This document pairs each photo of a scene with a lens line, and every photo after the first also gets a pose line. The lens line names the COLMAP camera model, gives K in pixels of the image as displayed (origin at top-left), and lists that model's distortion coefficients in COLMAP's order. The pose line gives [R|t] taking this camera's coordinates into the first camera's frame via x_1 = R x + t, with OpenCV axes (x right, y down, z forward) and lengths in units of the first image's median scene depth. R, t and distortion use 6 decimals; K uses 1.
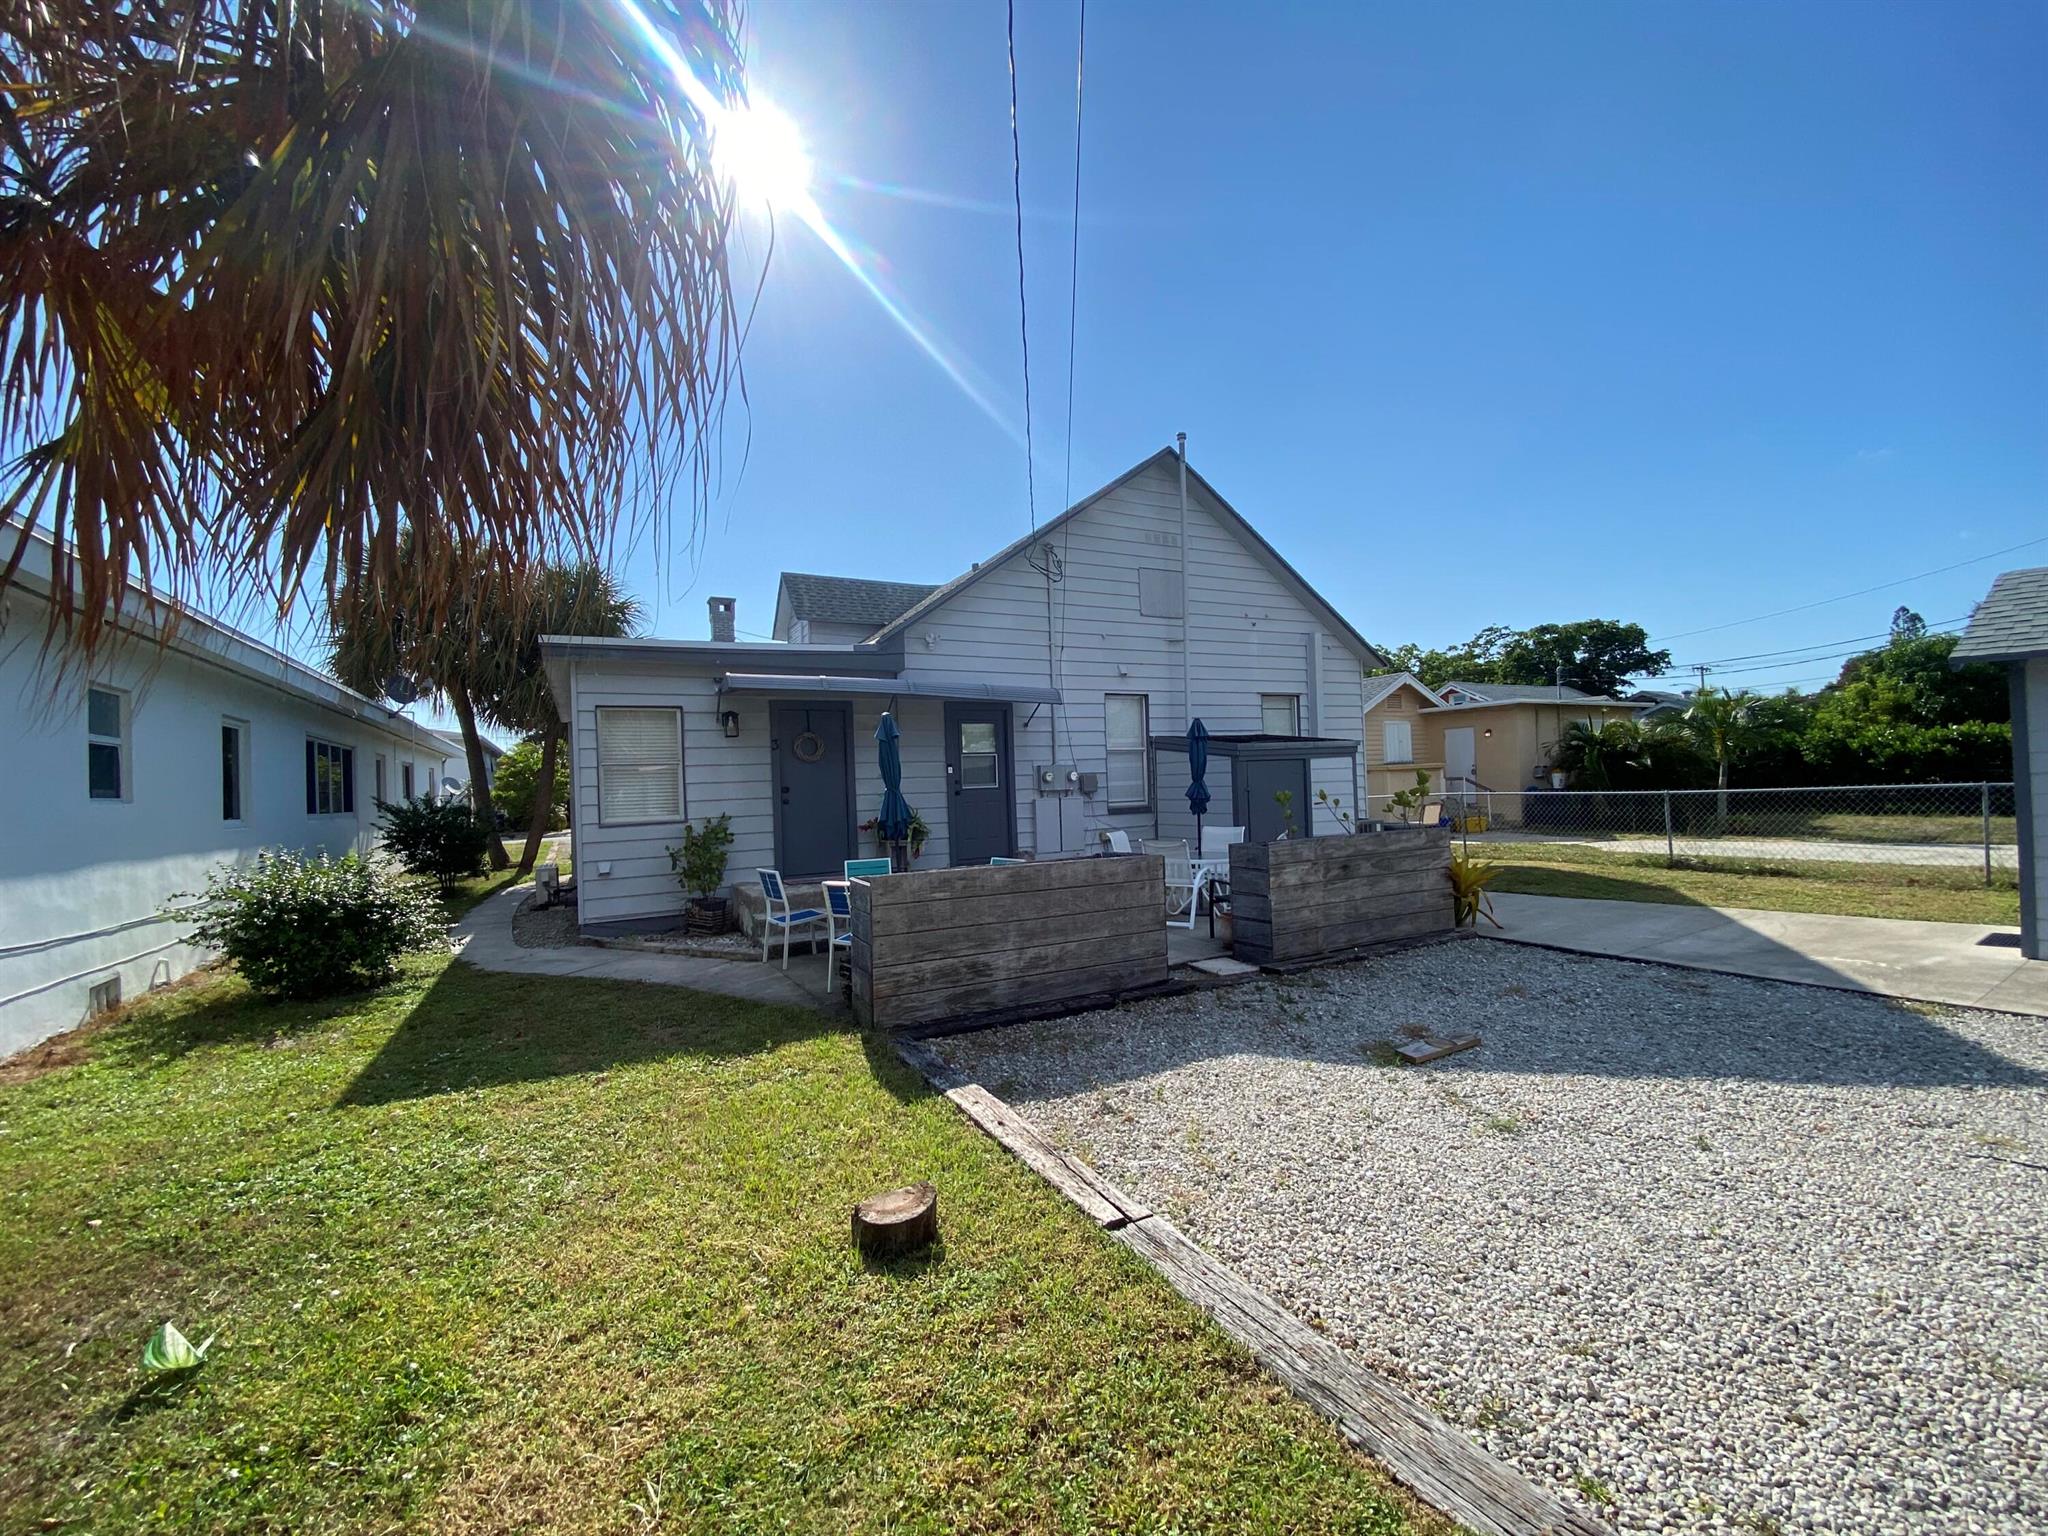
lens RADIAL K [[826.0, 0, 1015.3], [0, 826.0, 769.1], [0, 0, 1]] dist [0.063656, -0.027691]
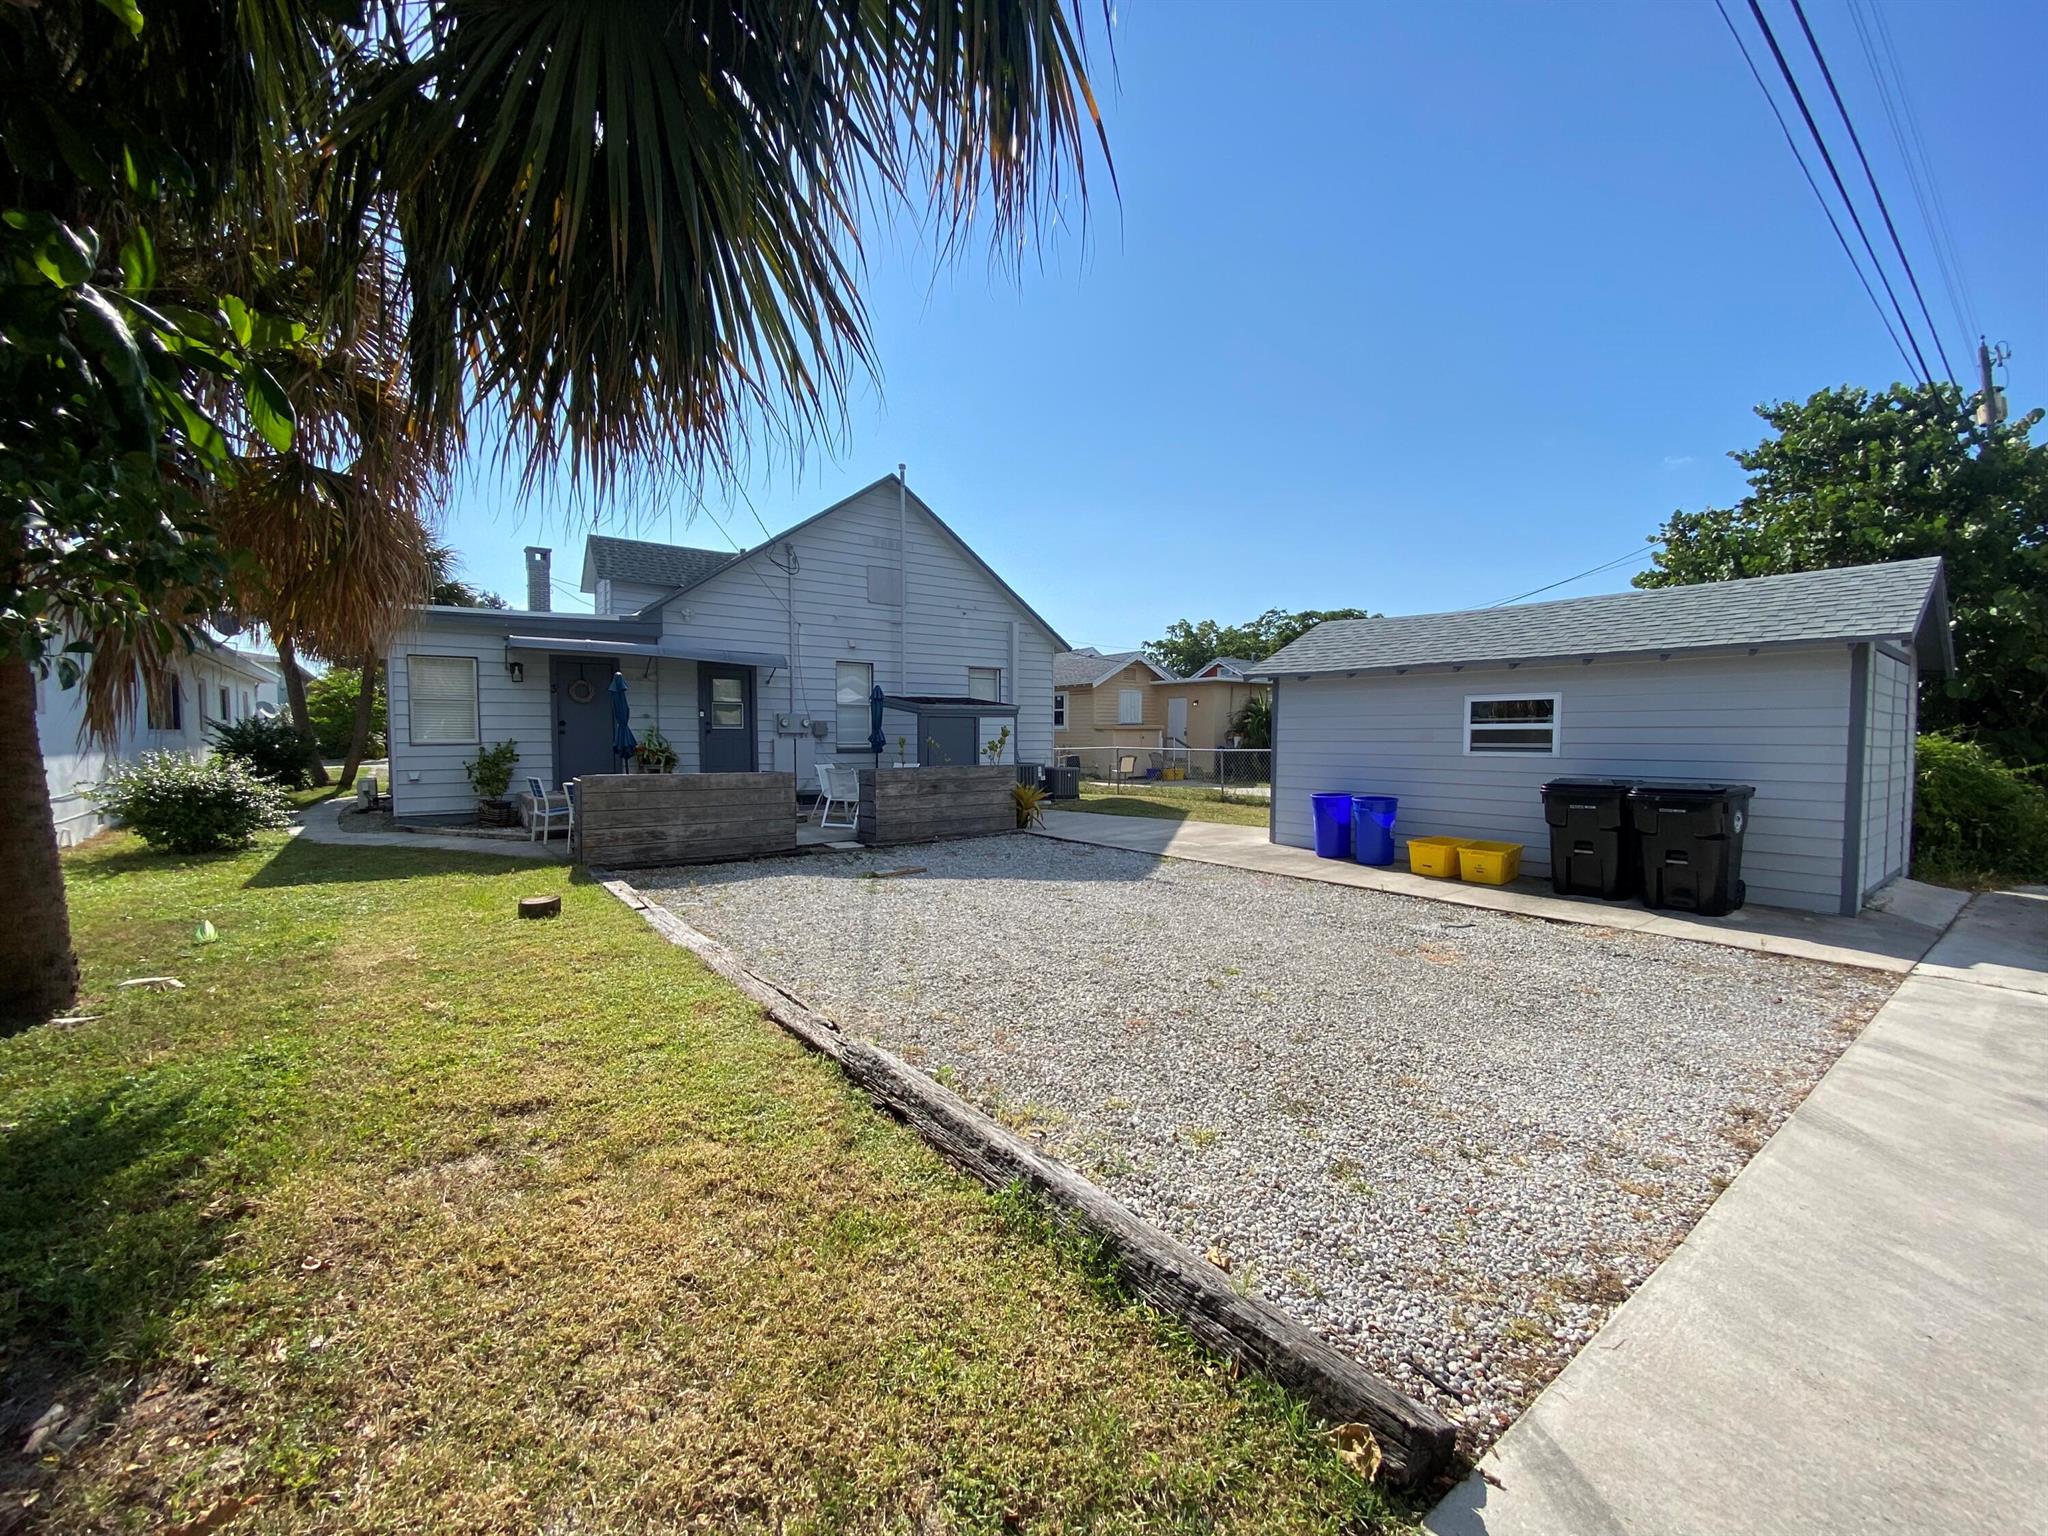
lens RADIAL K [[824.8, 0, 1018.8], [0, 824.8, 778.2], [0, 0, 1]] dist [0.041839, -0.027261]
pose [[0.987440, 0.029156, 0.155283, 0.207375], [-0.040130, 0.996877, 0.068009, -0.007116], [-0.152815, -0.073387, 0.985526, -0.375115]]
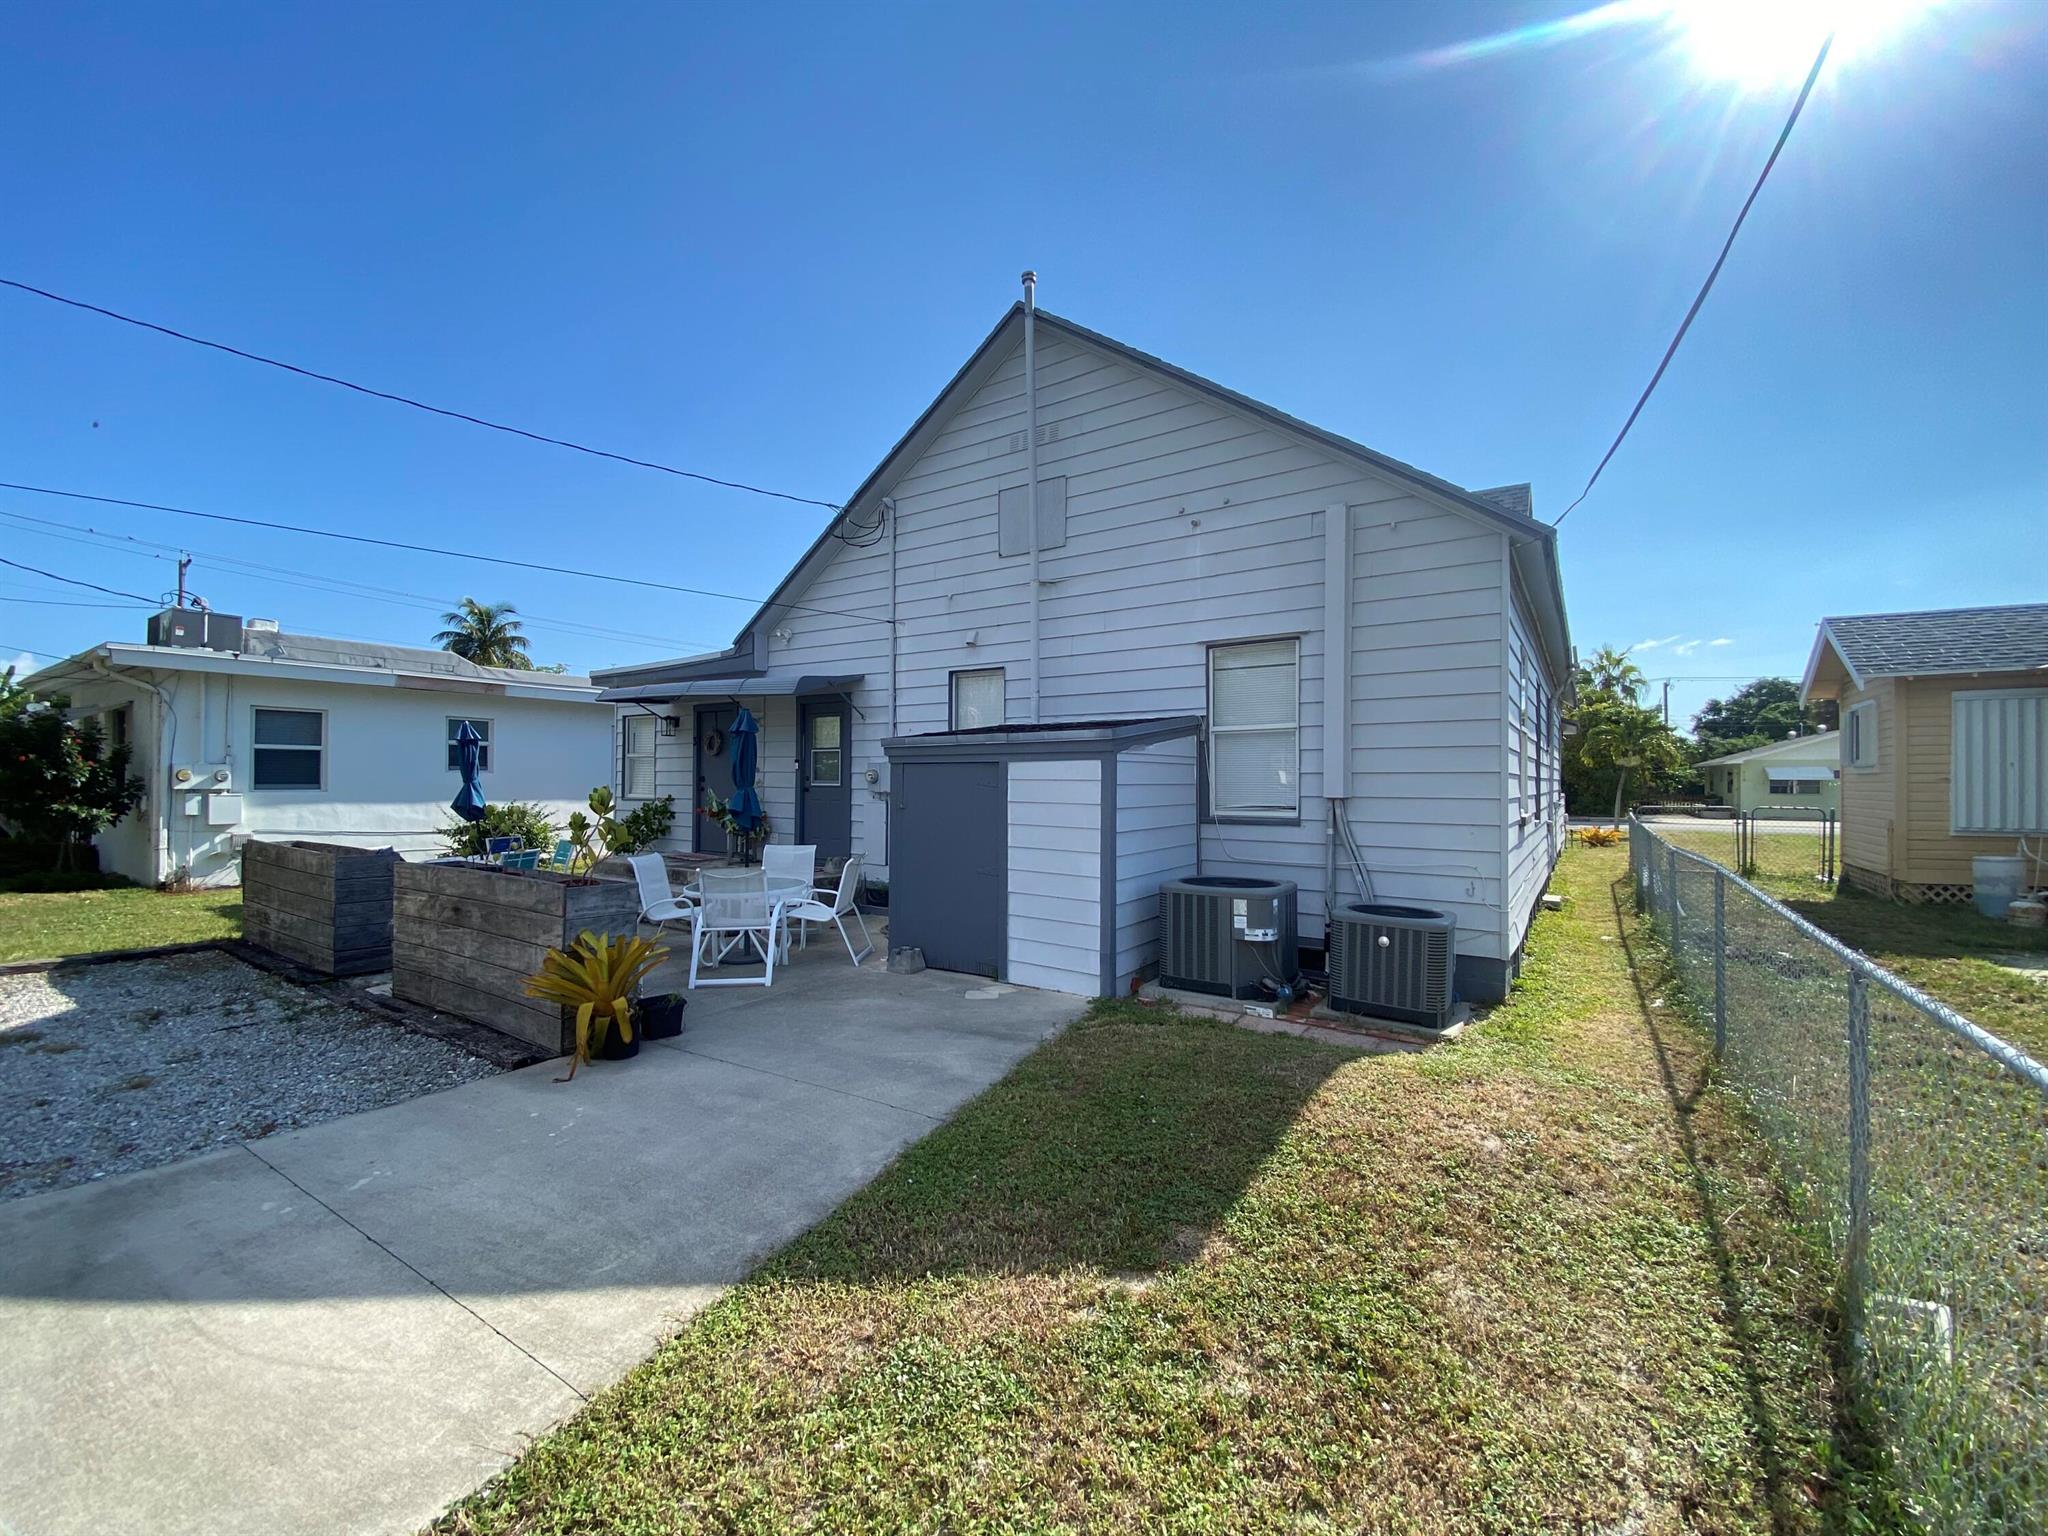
lens RADIAL K [[826.0, 0, 1015.3], [0, 826.0, 769.1], [0, 0, 1]] dist [0.063656, -0.027691]
pose [[0.461538, 0.028924, -0.886649, 0.871181], [-0.008247, 0.999565, 0.028315, -0.023613], [0.887082, -0.005756, 0.461575, 0.732717]]
